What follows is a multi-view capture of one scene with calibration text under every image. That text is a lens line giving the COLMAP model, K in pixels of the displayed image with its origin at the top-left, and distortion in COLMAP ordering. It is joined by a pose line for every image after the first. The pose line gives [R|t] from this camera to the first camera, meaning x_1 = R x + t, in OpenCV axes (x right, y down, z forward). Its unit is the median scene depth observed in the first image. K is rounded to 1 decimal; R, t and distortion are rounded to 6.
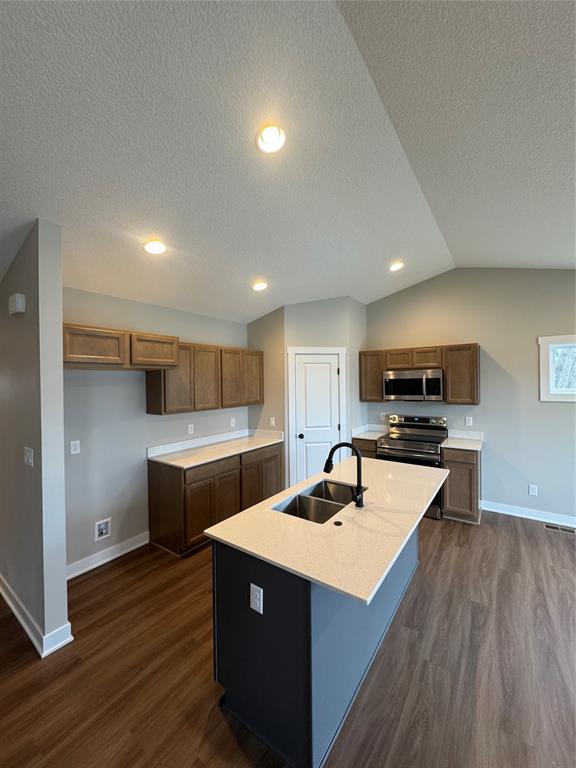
lens RADIAL K [[305.4, 0, 287.2], [0, 305.4, 383.2], [0, 0, 1]] dist [-0.002652, 0.000179]
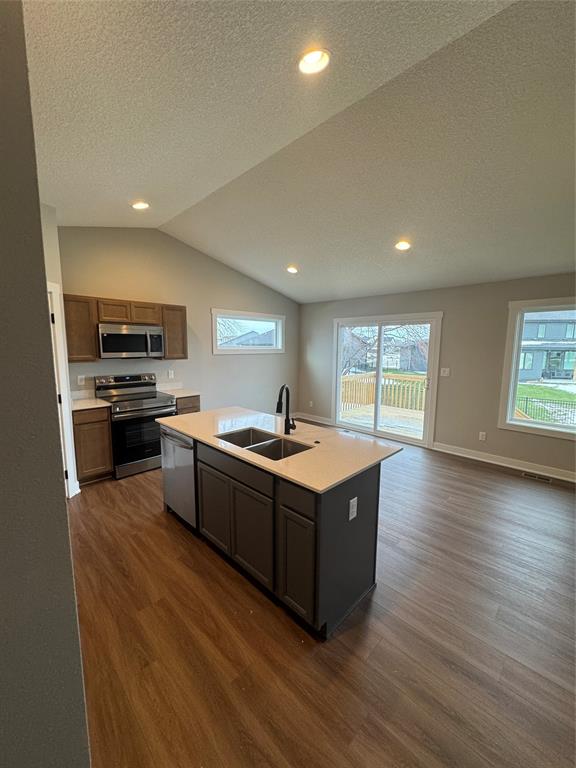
lens RADIAL K [[305.4, 0, 287.8], [0, 305.4, 382.3], [0, 0, 1]] dist [-0.002652, 0.000179]
pose [[0.165025, -0.106749, 0.980495, -0.550727], [-0.003382, 0.994058, 0.108795, 0.034668], [-0.986284, -0.021270, 0.163684, 0.462278]]
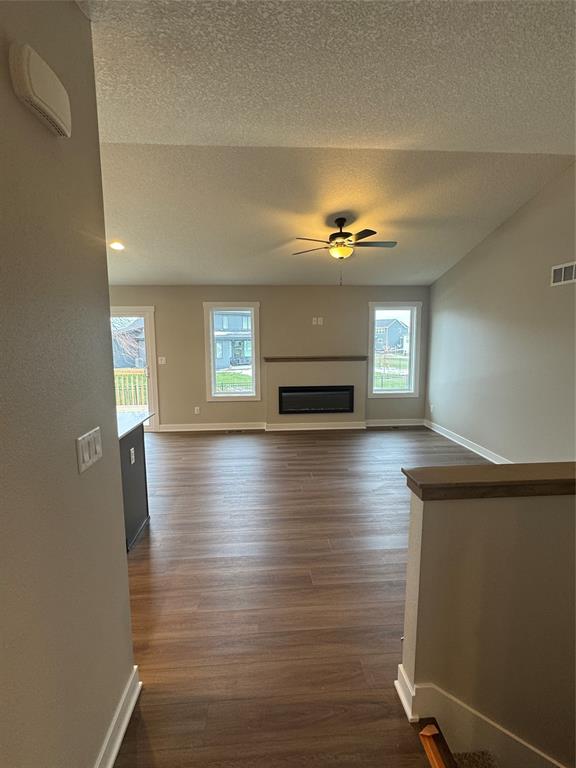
lens RADIAL K [[373.4, 0, 287.5], [0, 373.4, 382.7], [0, 0, 1]] dist [-0.006368, 0.000141]
pose [[-0.631762, -0.078547, 0.771172, -0.934071], [0.019710, 0.992904, 0.117278, 0.038934], [-0.774912, 0.089292, -0.625731, 0.682934]]
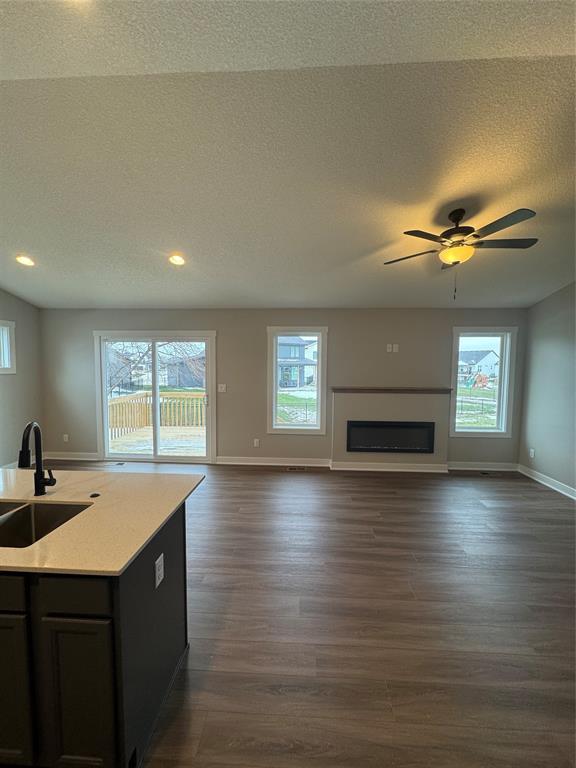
lens RADIAL K [[305.4, 0, 287.3], [0, 305.4, 383.0], [0, 0, 1]] dist [-0.002652, 0.000179]
pose [[-0.532995, -0.046223, 0.844855, -0.472349], [0.004157, 0.998352, 0.057244, 0.029984], [-0.846108, 0.034023, -0.531924, 0.497247]]
